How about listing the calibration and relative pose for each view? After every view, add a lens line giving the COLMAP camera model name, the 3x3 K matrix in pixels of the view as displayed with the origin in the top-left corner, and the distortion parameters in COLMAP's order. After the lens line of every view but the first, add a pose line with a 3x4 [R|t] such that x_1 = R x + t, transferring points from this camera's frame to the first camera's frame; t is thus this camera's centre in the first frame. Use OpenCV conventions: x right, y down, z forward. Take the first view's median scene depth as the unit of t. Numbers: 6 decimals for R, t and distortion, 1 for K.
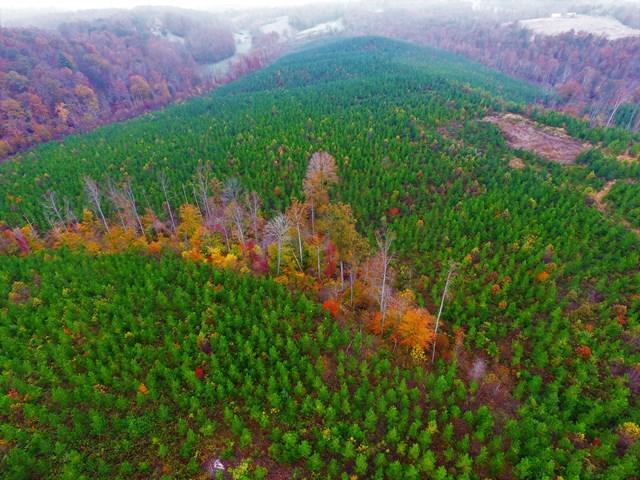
lens RADIAL K [[374.2, 0, 322.1], [0, 374.2, 237.8], [0, 0, 1]] dist [-0.019971, 0.021352]
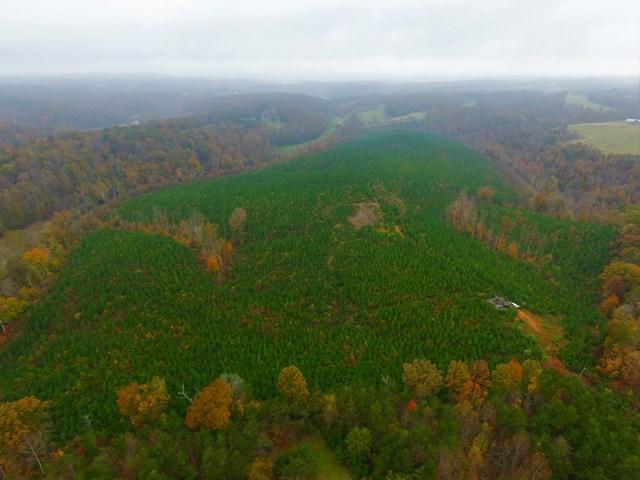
lens RADIAL K [[374.2, 0, 322.1], [0, 374.2, 237.8], [0, 0, 1]] dist [-0.019971, 0.021352]
pose [[0.943004, 0.149191, -0.297466, 1.247873], [-0.195000, 0.972063, -0.130644, 0.159533], [0.269665, 0.181203, 0.945752, -1.061481]]
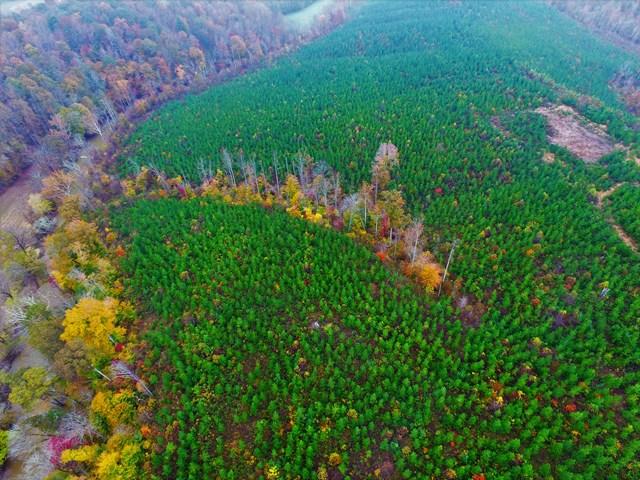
lens RADIAL K [[374.2, 0, 322.1], [0, 374.2, 237.8], [0, 0, 1]] dist [-0.019971, 0.021352]
pose [[0.982033, 0.108473, -0.154419, 0.010793], [-0.083357, 0.983471, 0.160736, -0.093770], [0.169302, -0.144976, 0.974843, -0.434016]]
